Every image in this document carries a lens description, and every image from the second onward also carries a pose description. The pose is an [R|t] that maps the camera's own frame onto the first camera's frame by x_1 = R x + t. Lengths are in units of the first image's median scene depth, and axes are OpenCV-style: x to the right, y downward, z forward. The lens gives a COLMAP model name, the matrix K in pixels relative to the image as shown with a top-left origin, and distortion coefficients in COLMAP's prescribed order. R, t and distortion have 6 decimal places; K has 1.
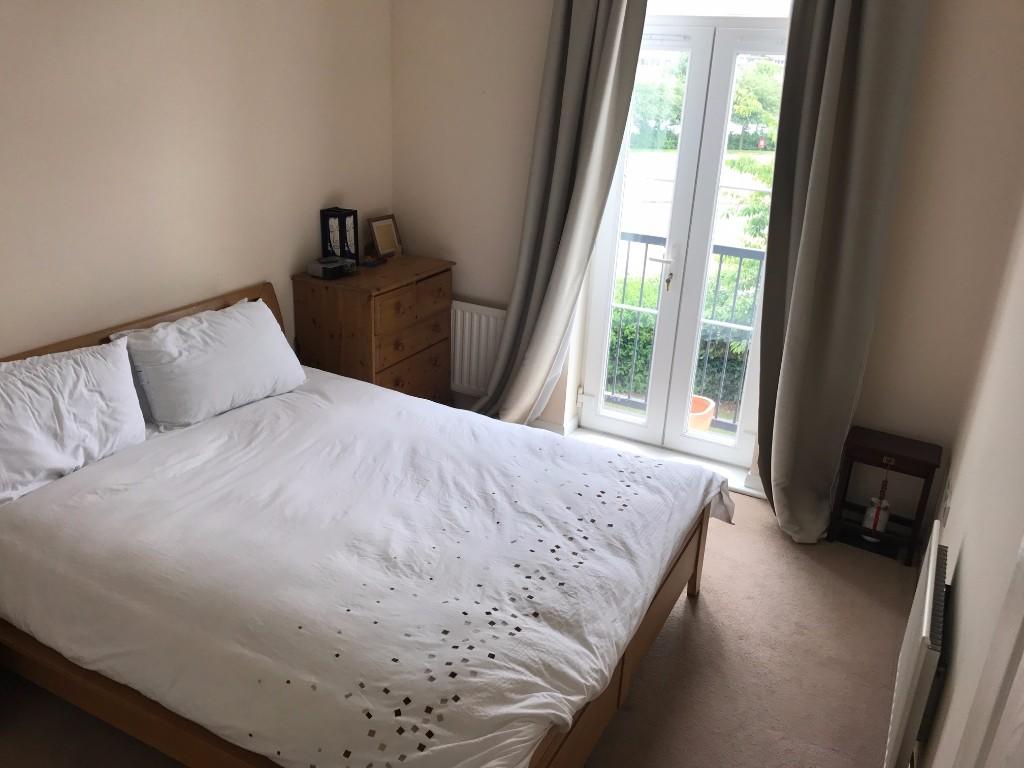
lens RADIAL K [[843.8, 0, 509.3], [0, 843.8, 382.7], [0, 0, 1]] dist [0.043274, -0.031112]
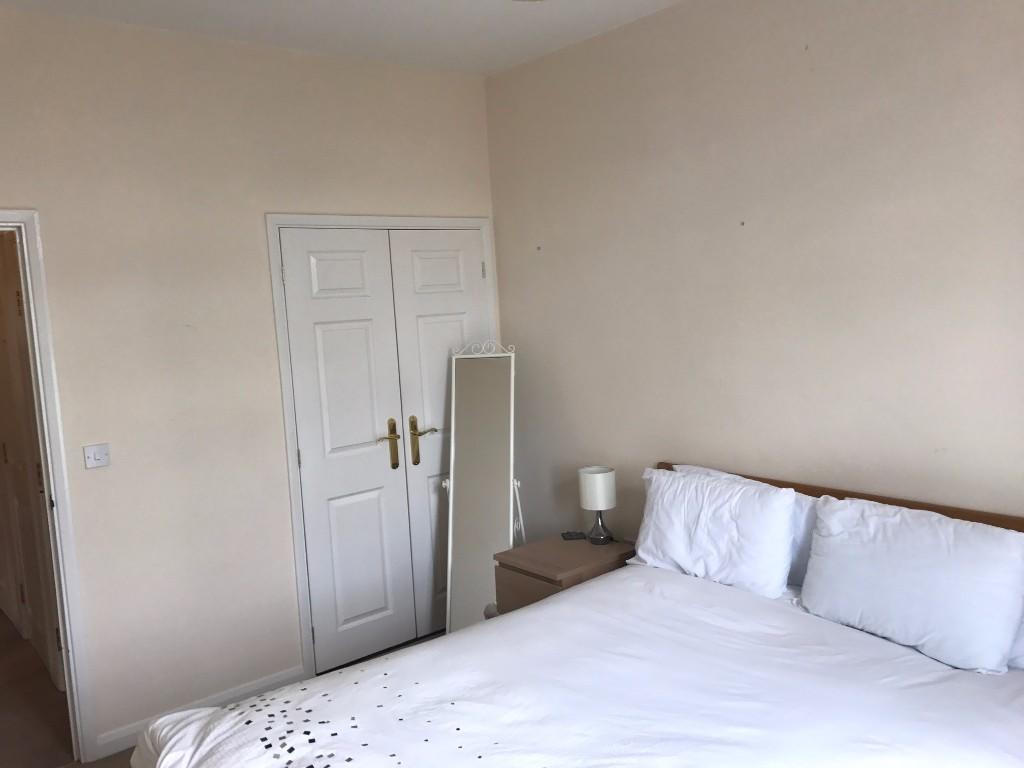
lens RADIAL K [[843.8, 0, 509.0], [0, 843.8, 383.7], [0, 0, 1]] dist [0.043274, -0.031112]
pose [[-0.384291, 0.077371, -0.919964, 0.560845], [-0.300506, 0.931732, 0.203889, -0.274203], [0.872935, 0.354808, -0.334806, 1.041038]]
